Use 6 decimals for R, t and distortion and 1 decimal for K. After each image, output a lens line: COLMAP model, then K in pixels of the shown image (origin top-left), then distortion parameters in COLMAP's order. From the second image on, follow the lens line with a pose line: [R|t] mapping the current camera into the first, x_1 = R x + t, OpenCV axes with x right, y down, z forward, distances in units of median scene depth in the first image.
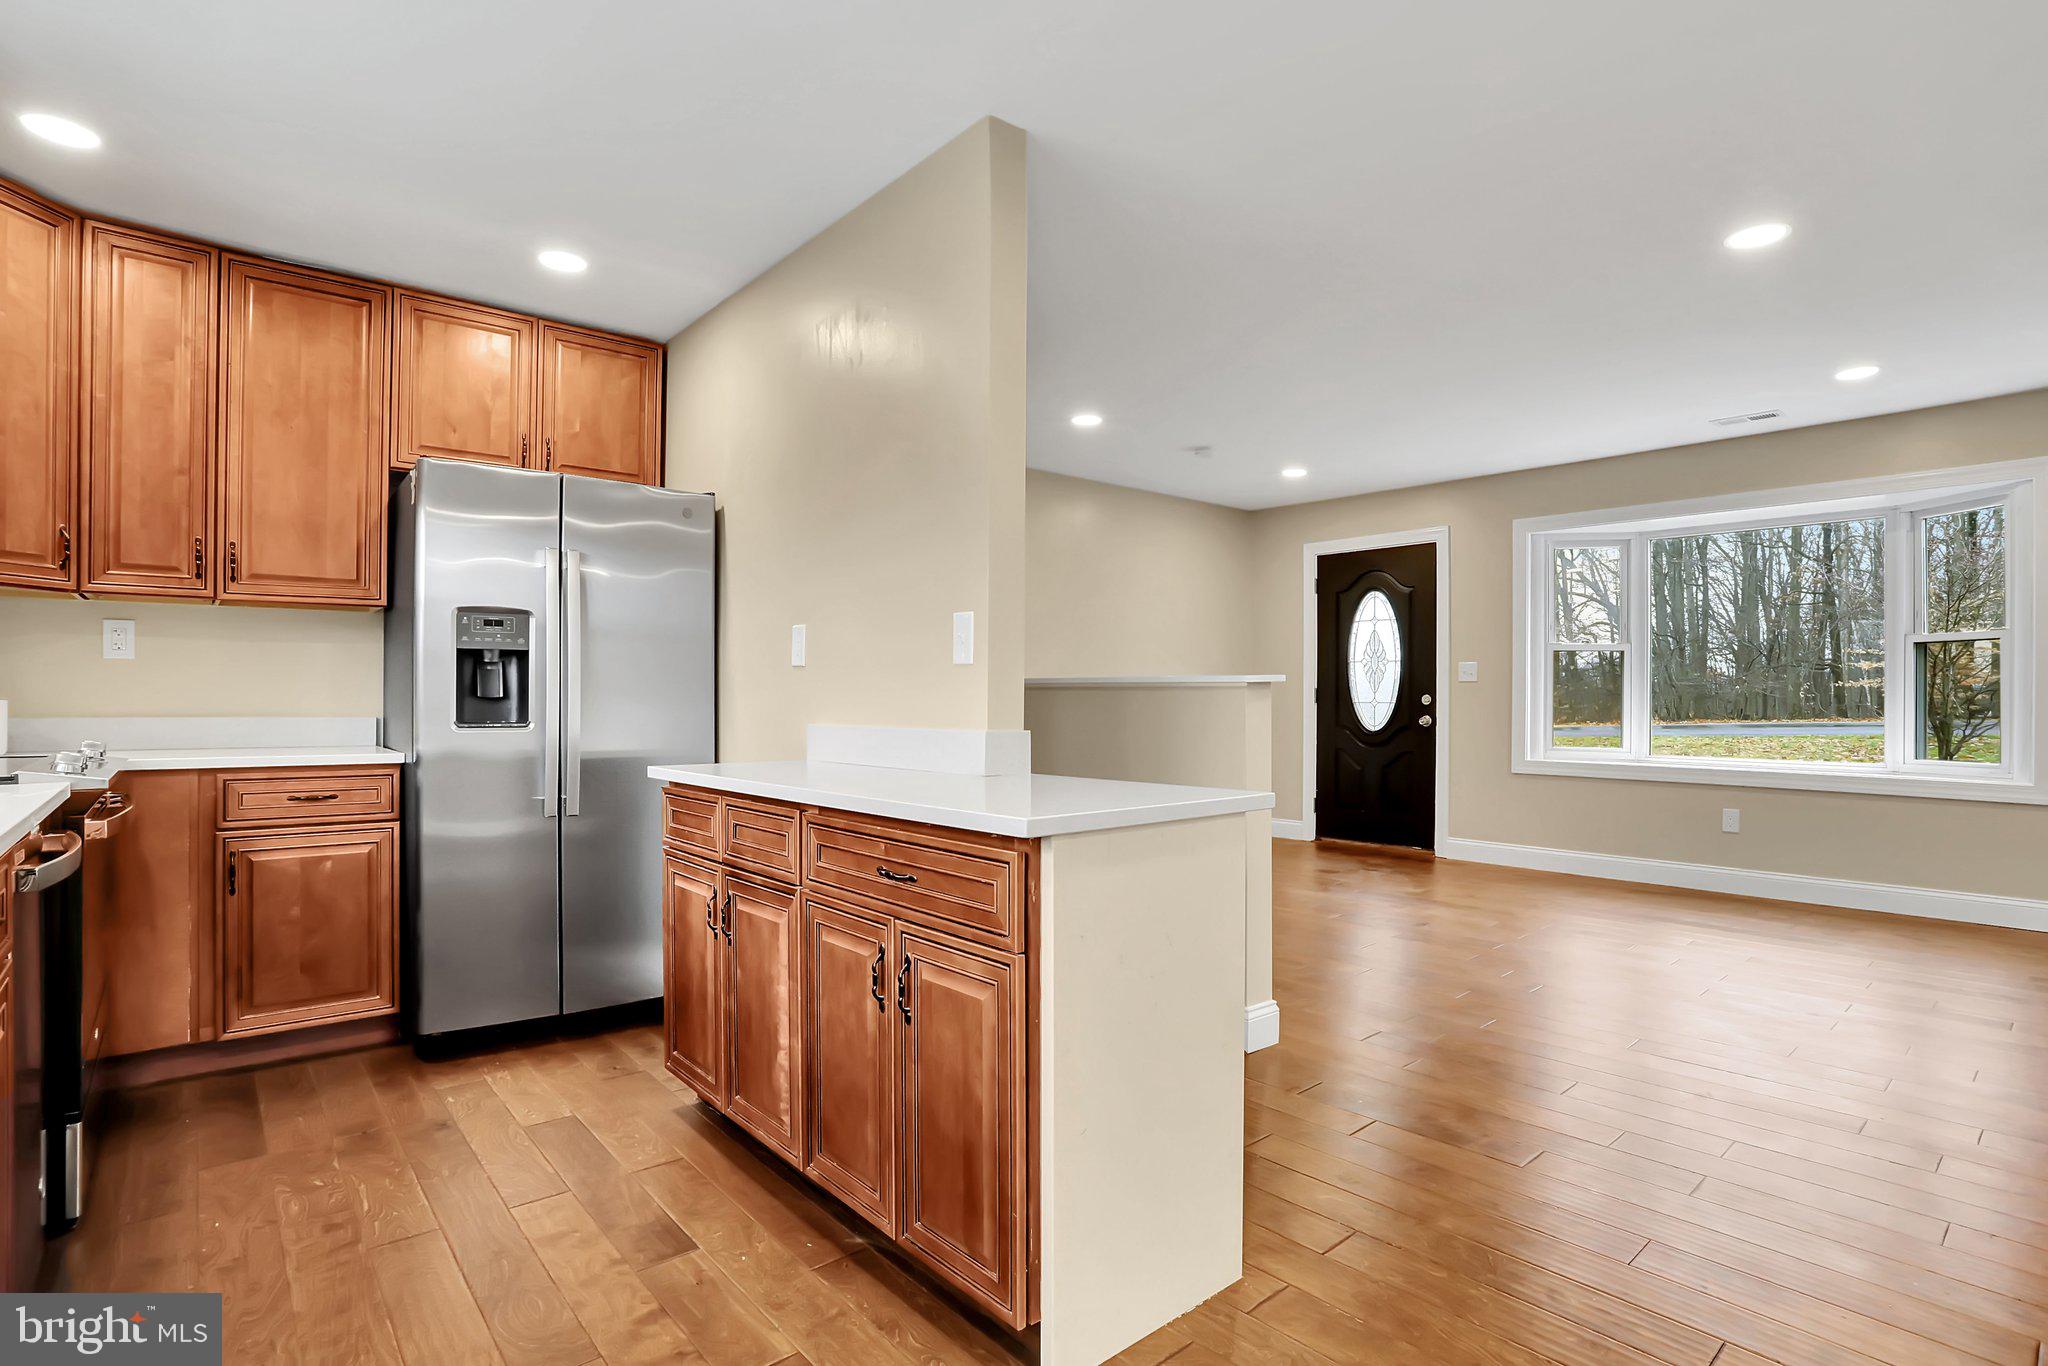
lens RADIAL K [[1024.5, 0, 1023.6], [0, 1024.5, 686.6], [0, 0, 1]] dist [-0.054352, 0.022253]
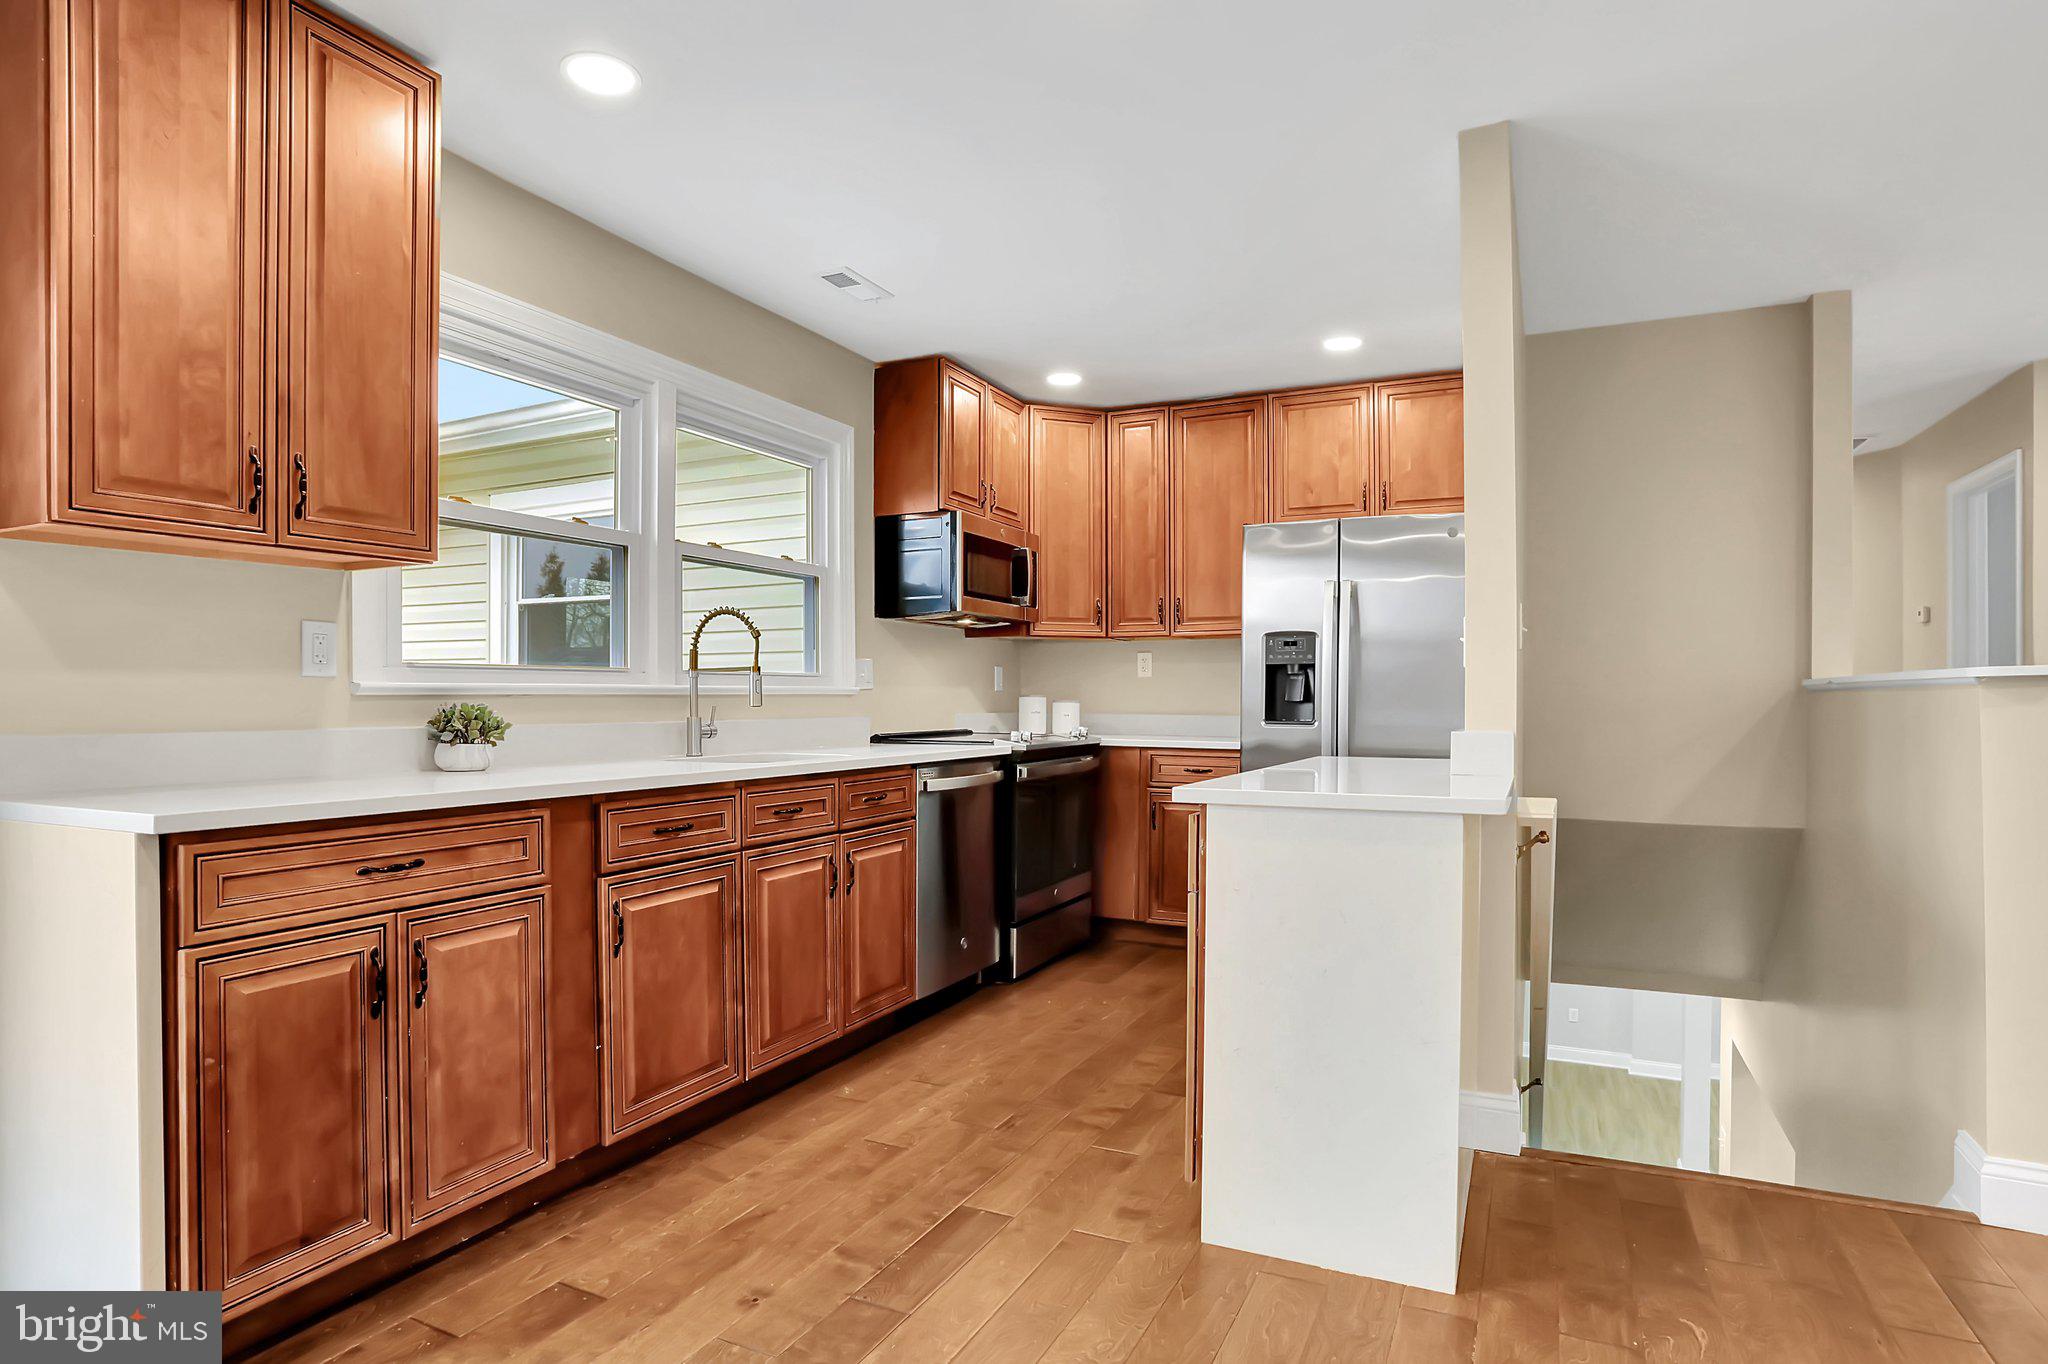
lens RADIAL K [[1112.4, 0, 1024.0], [0, 1112.4, 682.0], [0, 0, 1]] dist [-0.018225, 0.000610]
pose [[0.402736, -0.017311, -0.915153, 0.626365], [0.006324, 0.999850, -0.016130, 0.006855], [0.915294, 0.000709, 0.402785, 0.112130]]
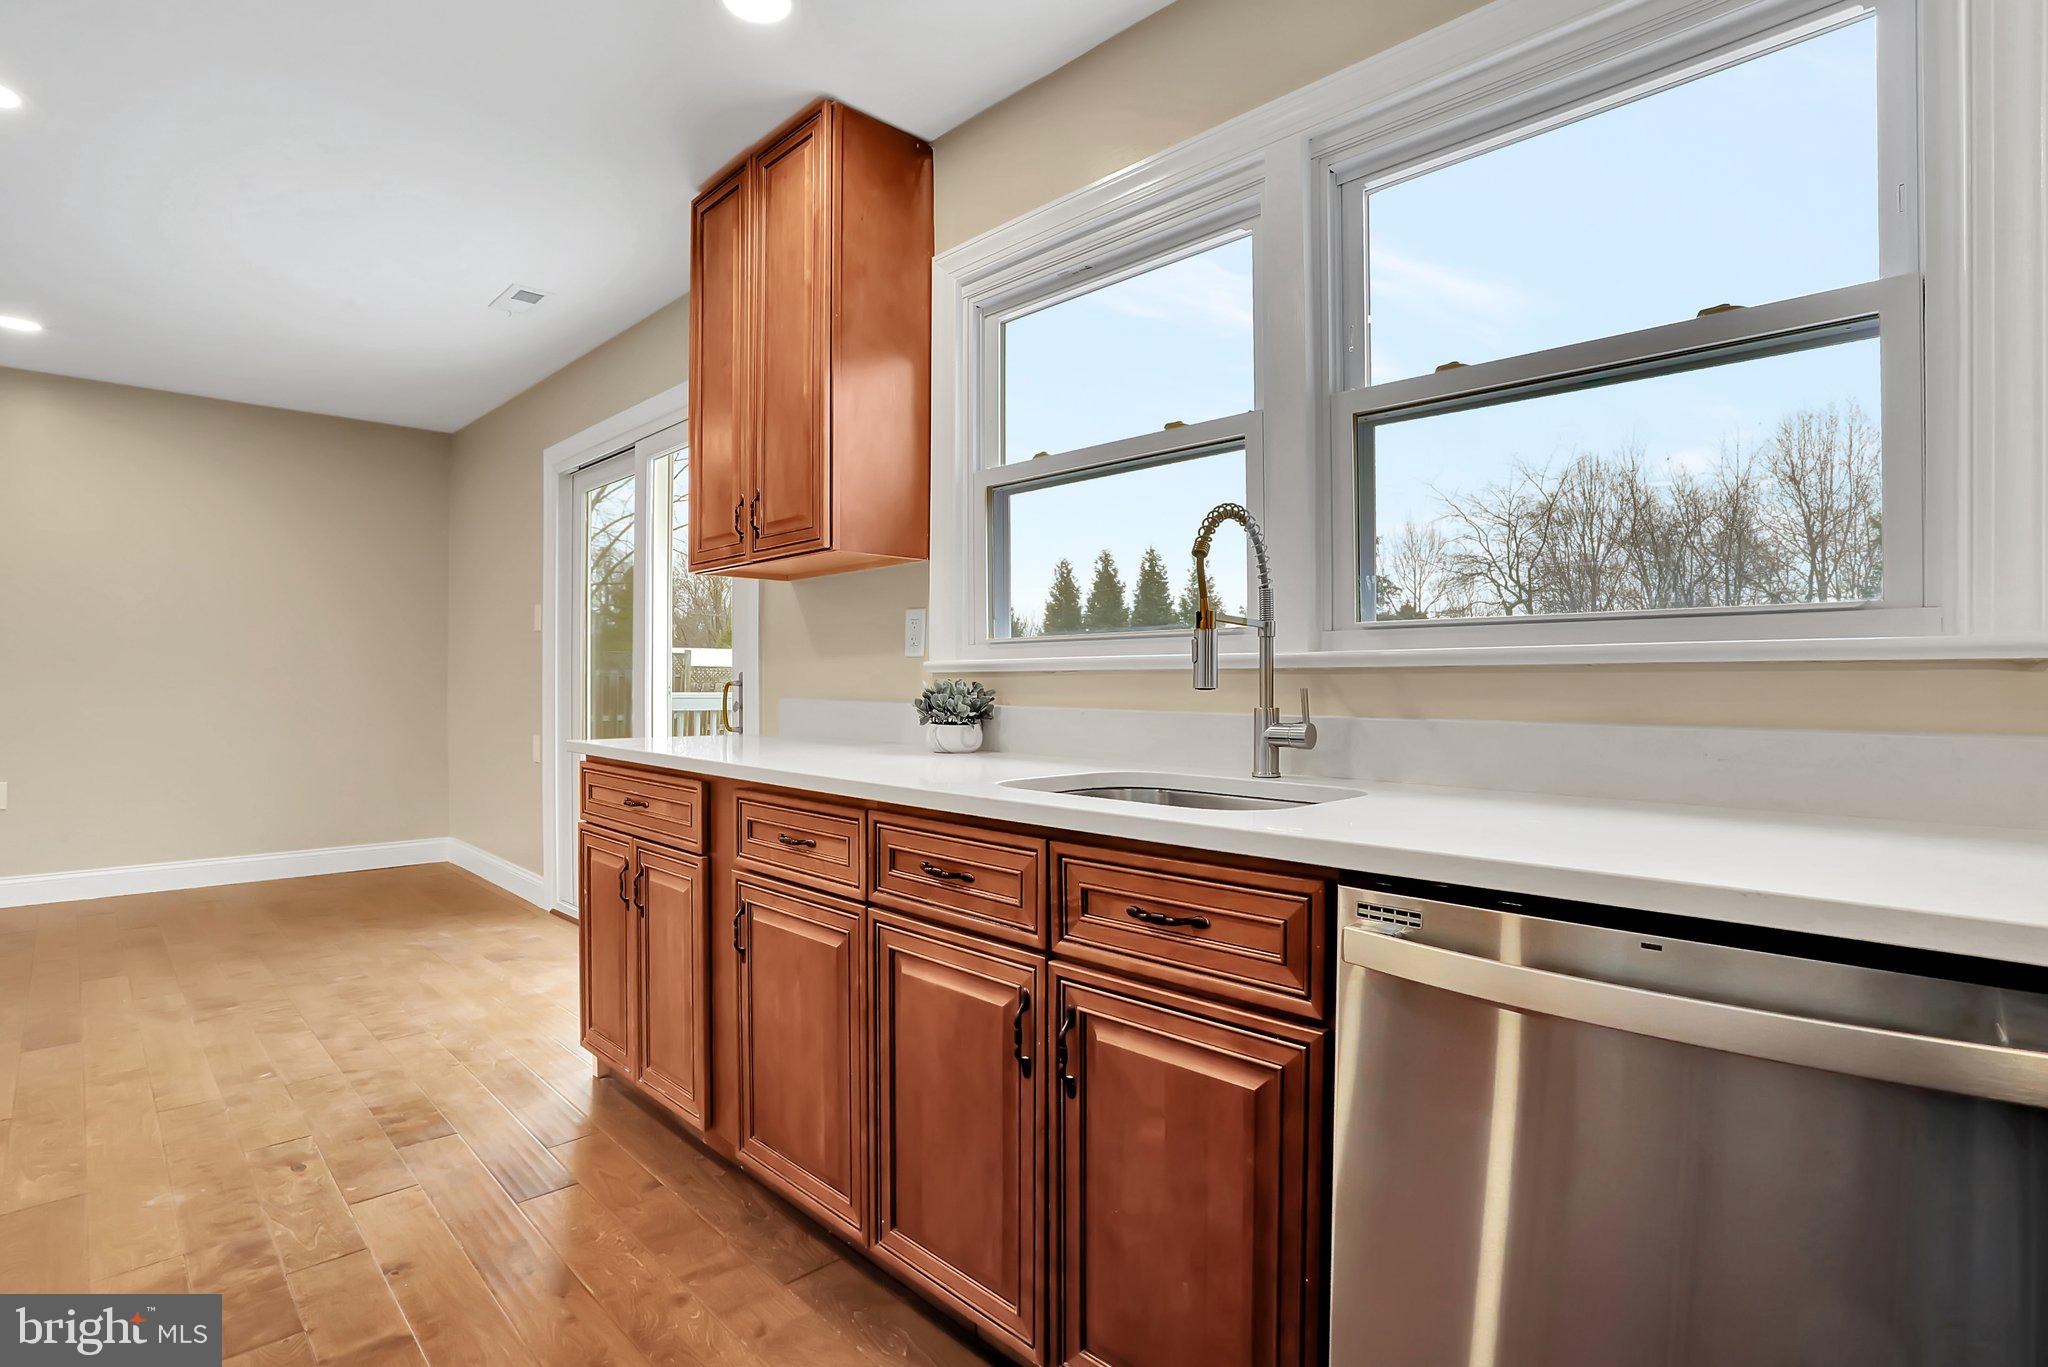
lens RADIAL K [[1013.7, 0, 1029.8], [0, 1013.7, 701.6], [0, 0, 1]] dist [-0.054801, 0.021513]
pose [[-0.997930, -0.002733, -0.064255, -0.361089], [-0.003846, 0.999845, 0.017201, 0.009315], [0.064198, 0.017413, -0.997785, 0.818264]]
